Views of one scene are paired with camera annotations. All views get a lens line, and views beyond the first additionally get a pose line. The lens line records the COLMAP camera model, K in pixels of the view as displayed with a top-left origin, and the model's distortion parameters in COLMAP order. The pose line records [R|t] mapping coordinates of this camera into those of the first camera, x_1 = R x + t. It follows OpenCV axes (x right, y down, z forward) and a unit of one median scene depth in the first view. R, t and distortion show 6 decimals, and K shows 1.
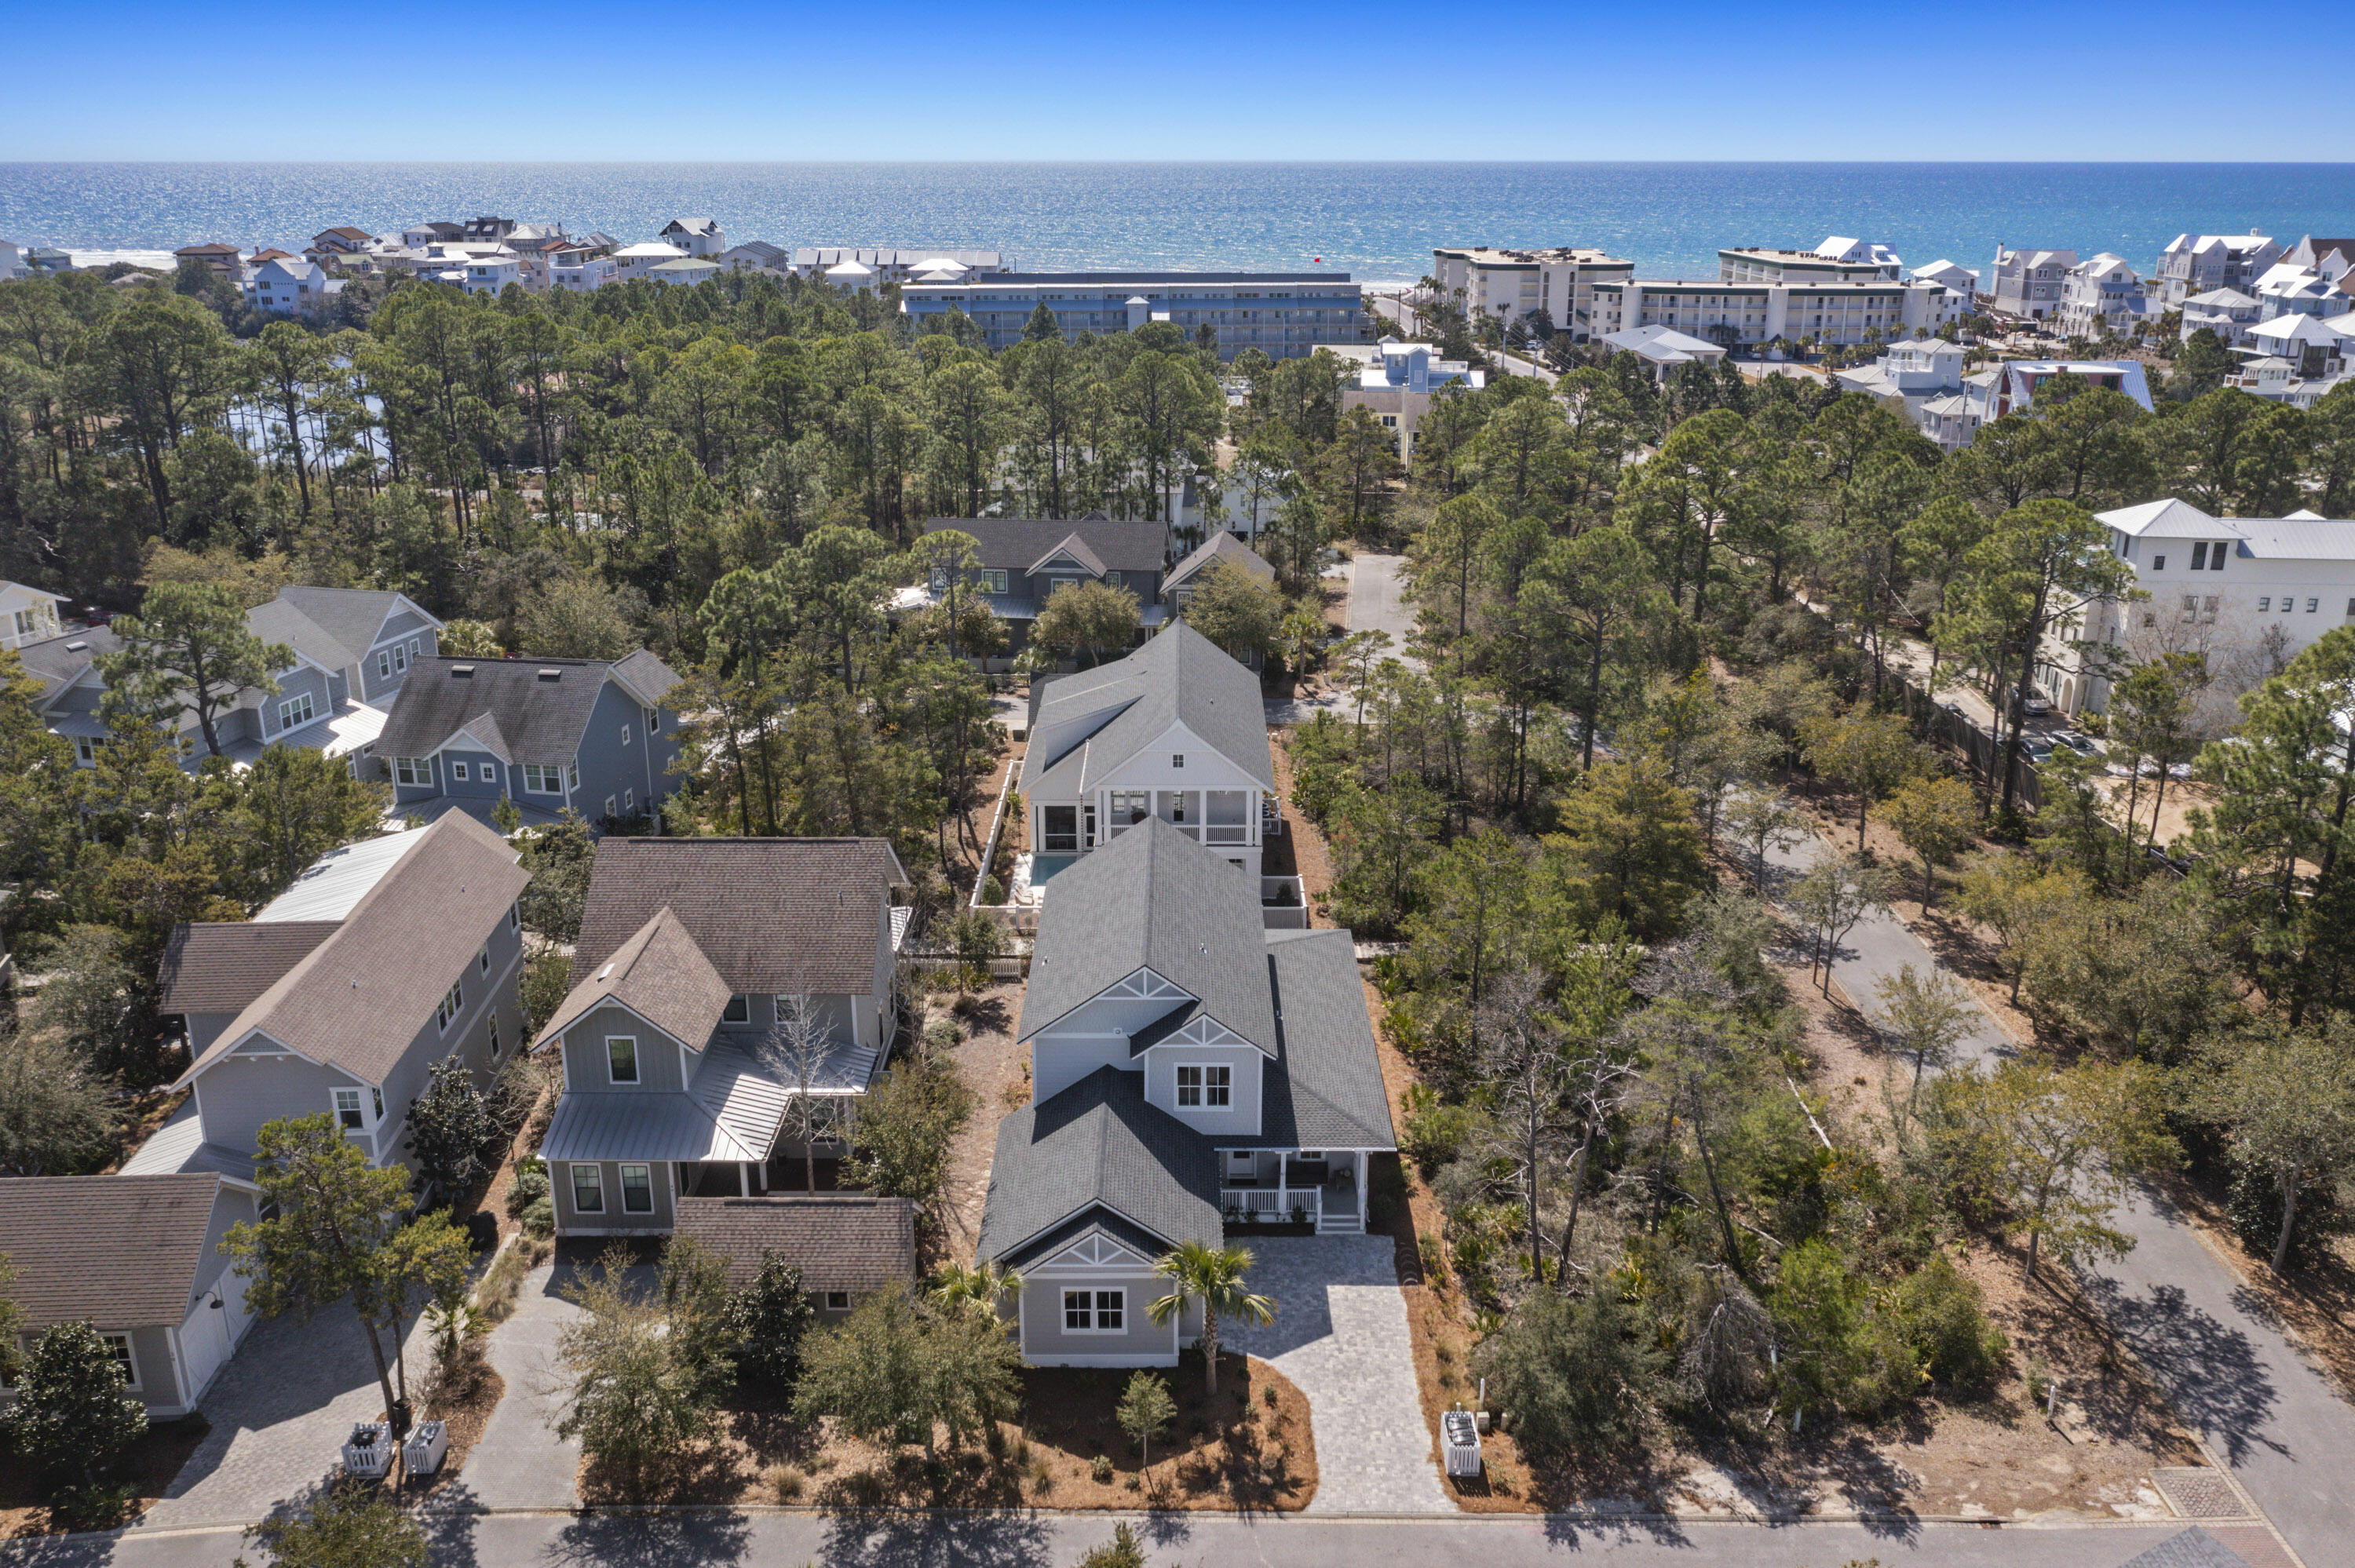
lens RADIAL K [[1878.6, 0, 1189.7], [0, 1878.6, 750.8], [0, 0, 1]] dist [-0.028771, 0.040491]
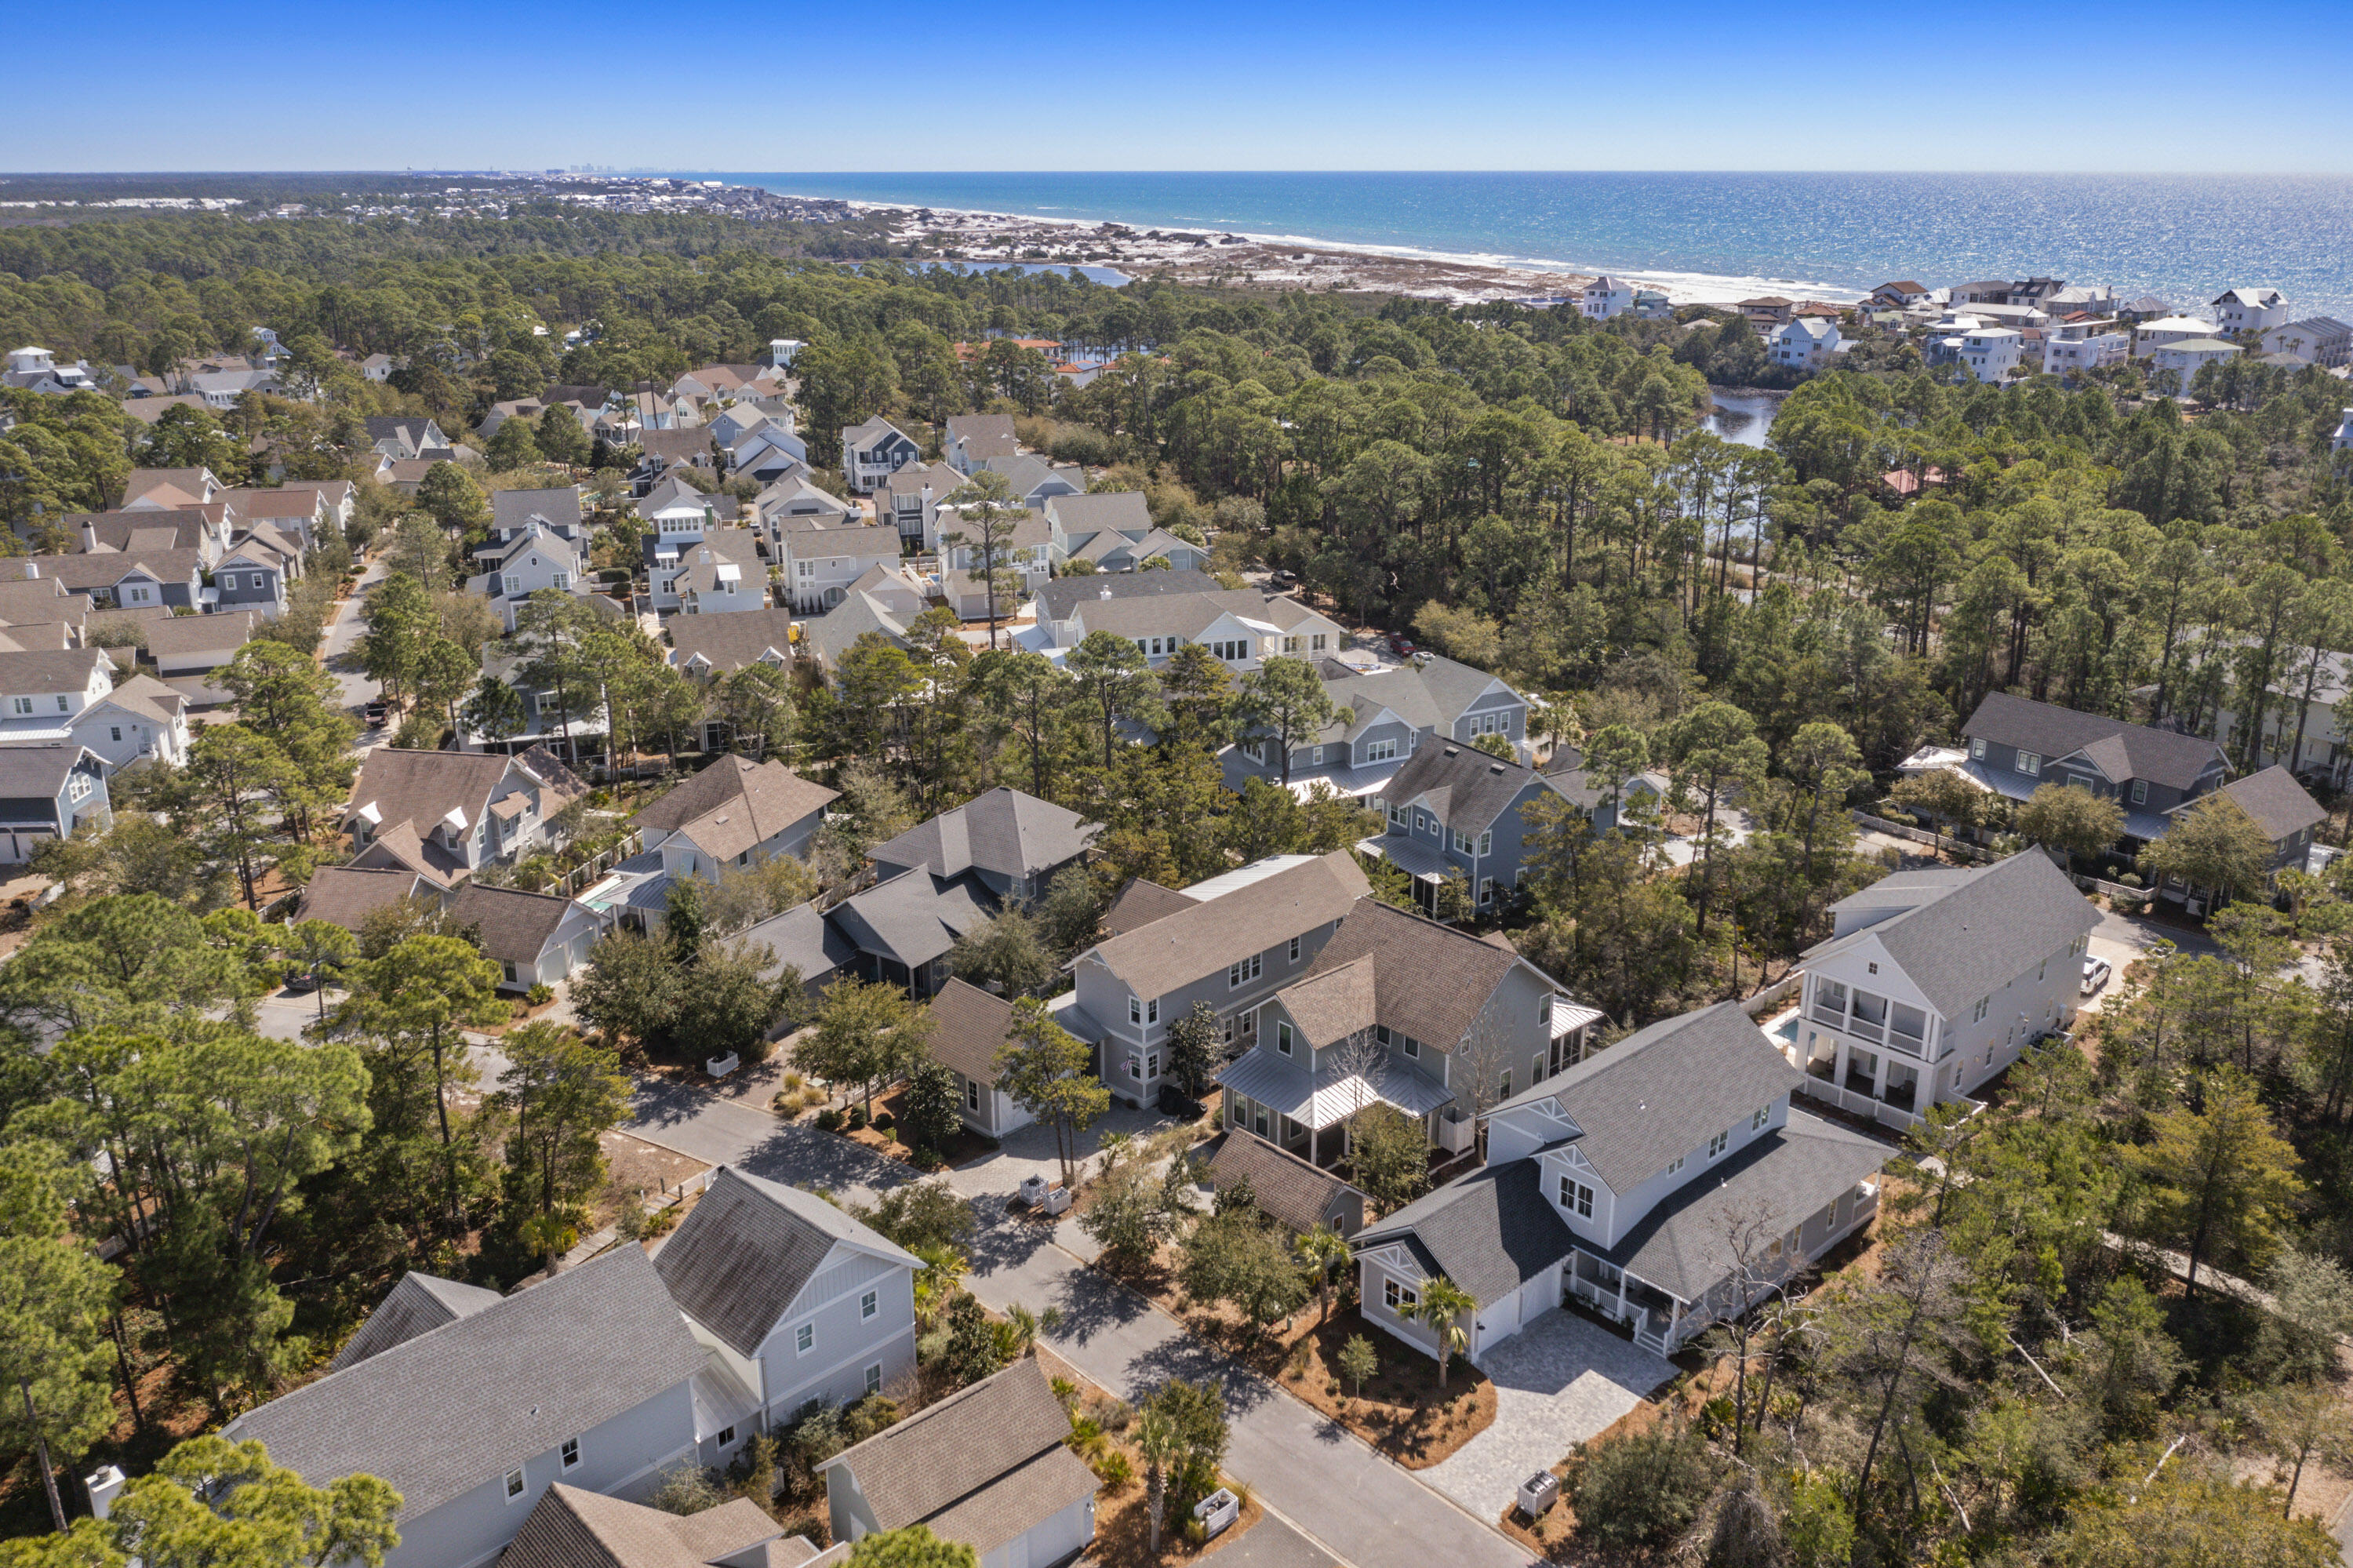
lens RADIAL K [[1877.3, 0, 1188.7], [0, 1877.3, 750.8], [0, 0, 1]] dist [-0.028771, 0.040491]
pose [[0.673640, 0.220231, -0.705484, 0.690223], [-0.221446, 0.970859, 0.091622, -0.191551], [0.705104, 0.094506, 0.702778, -0.166928]]
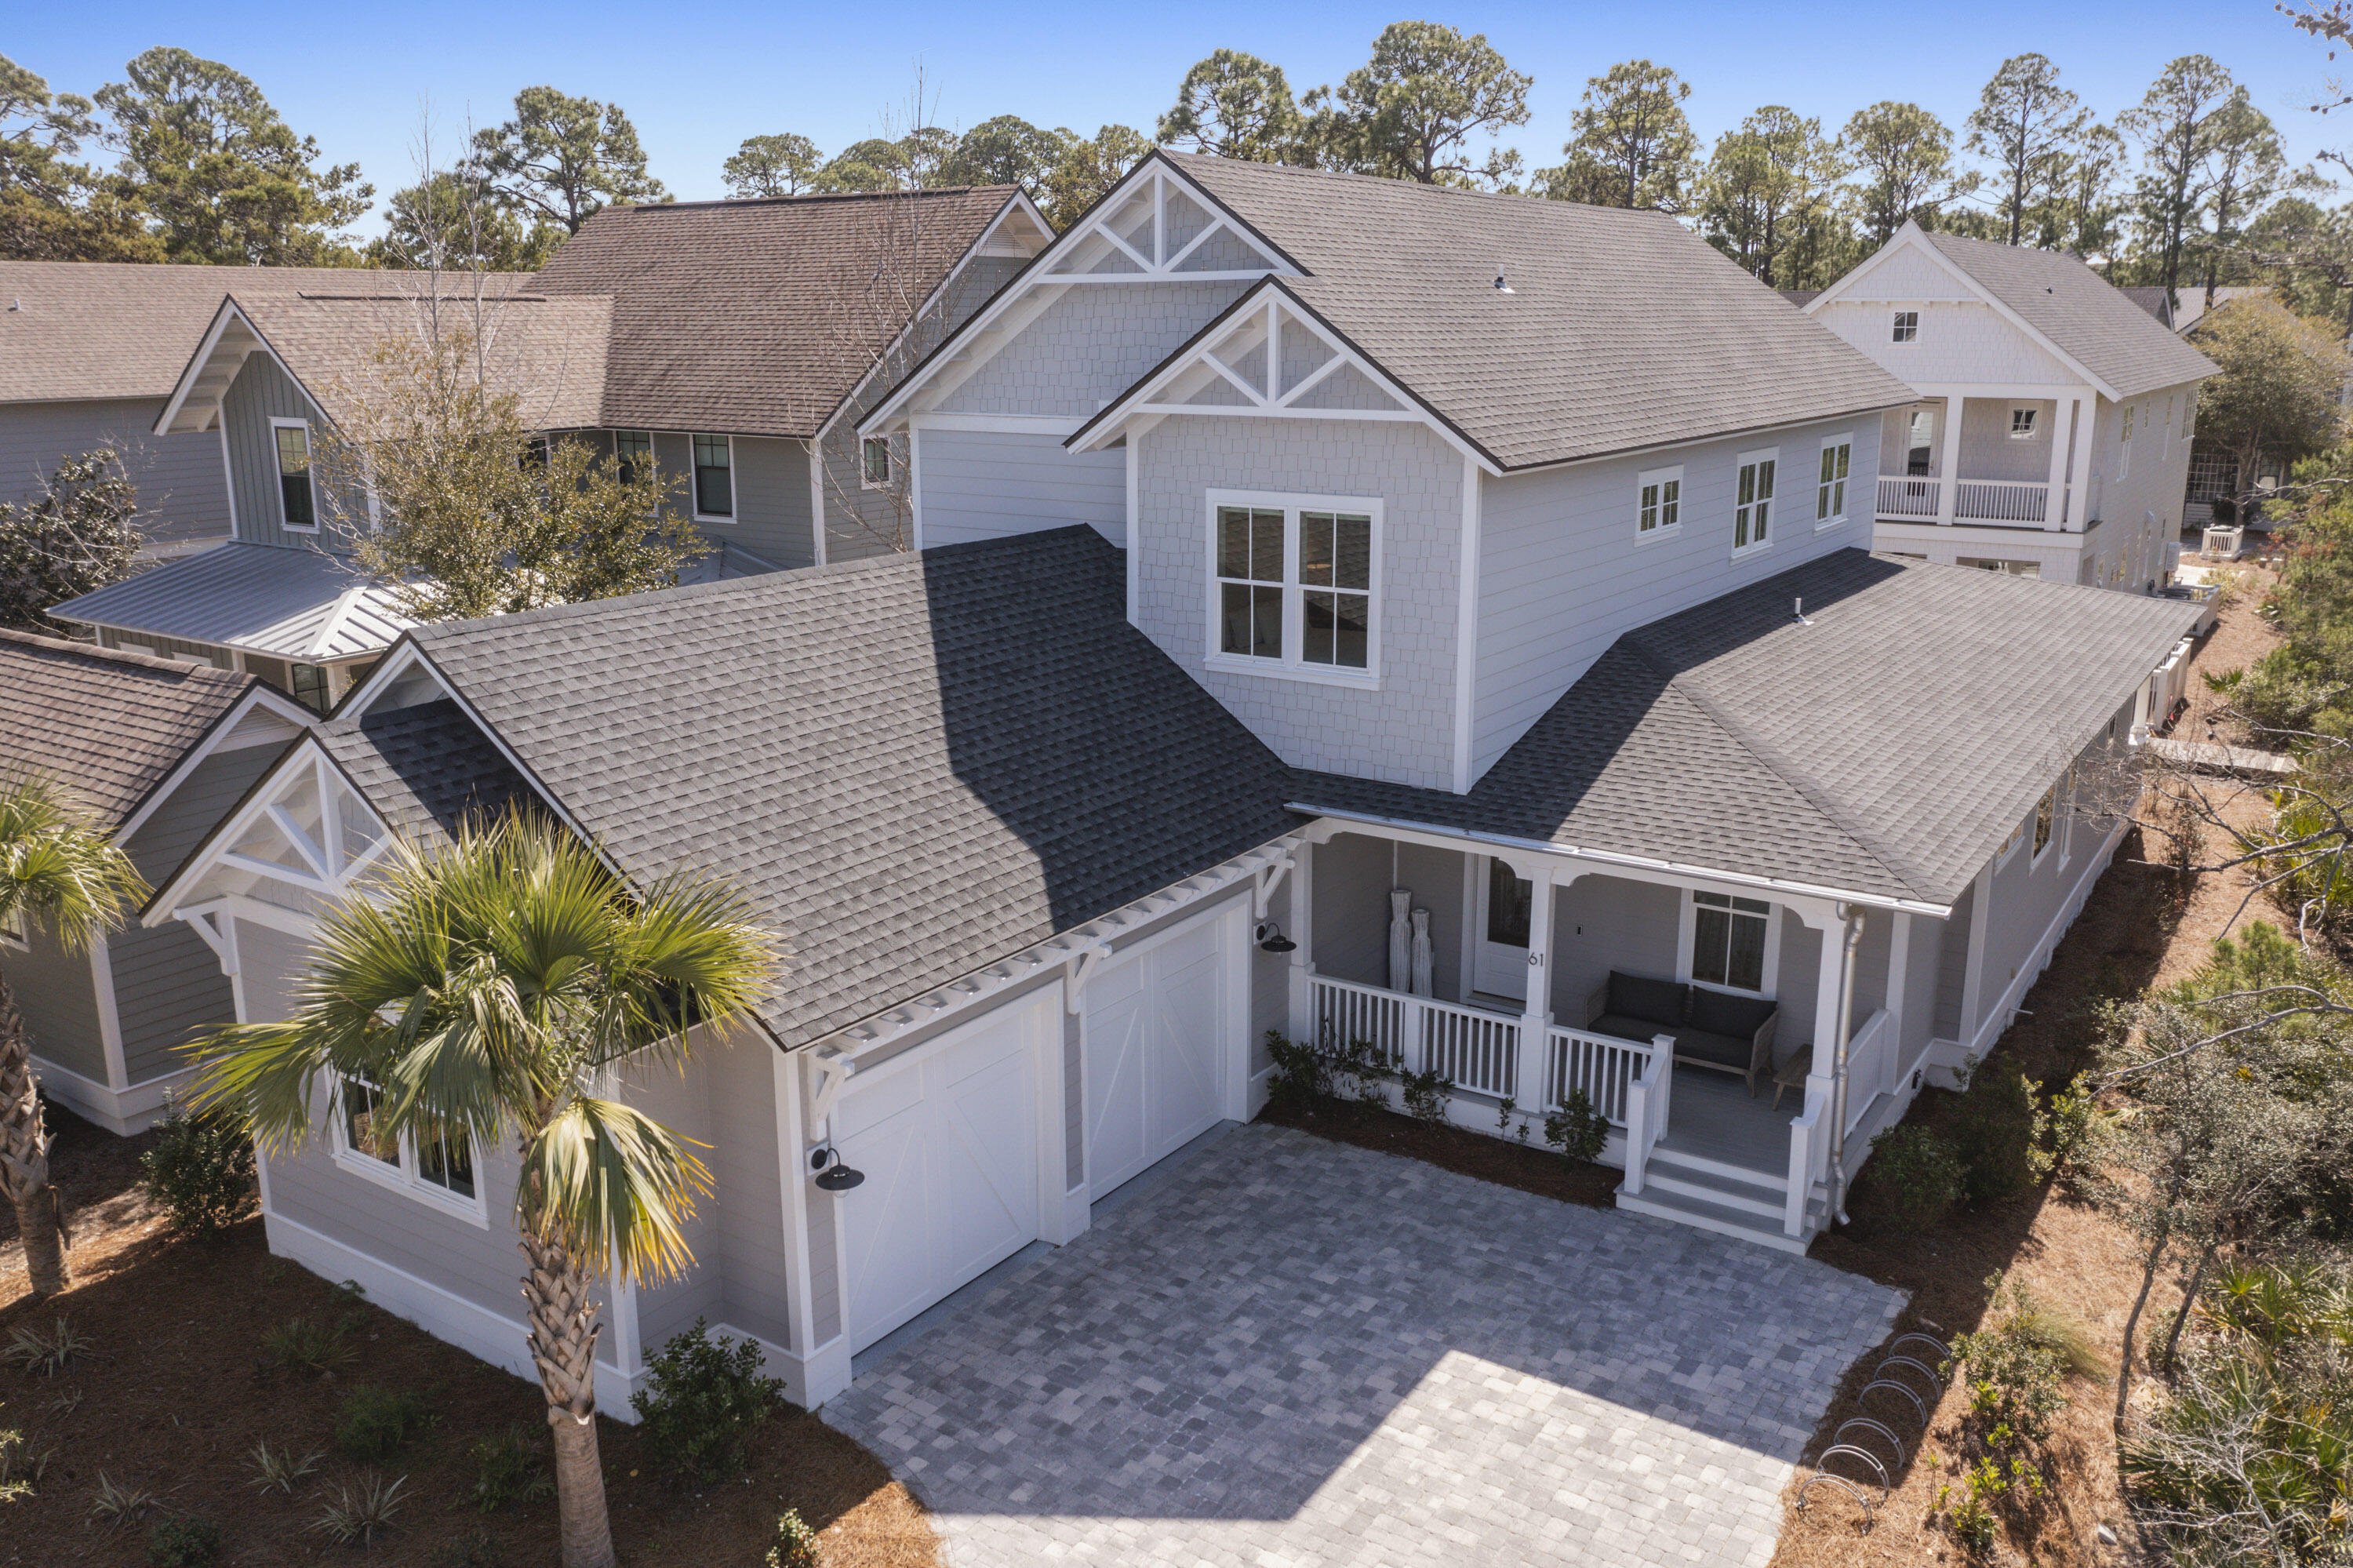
lens RADIAL K [[1877.3, 0, 1188.7], [0, 1877.3, 750.8], [0, 0, 1]] dist [-0.028771, 0.040491]
pose [[0.830412, 0.124822, -0.542987, 0.155298], [-0.168609, 0.985183, -0.031387, 0.214308], [0.531024, 0.117617, 0.839155, 0.741943]]
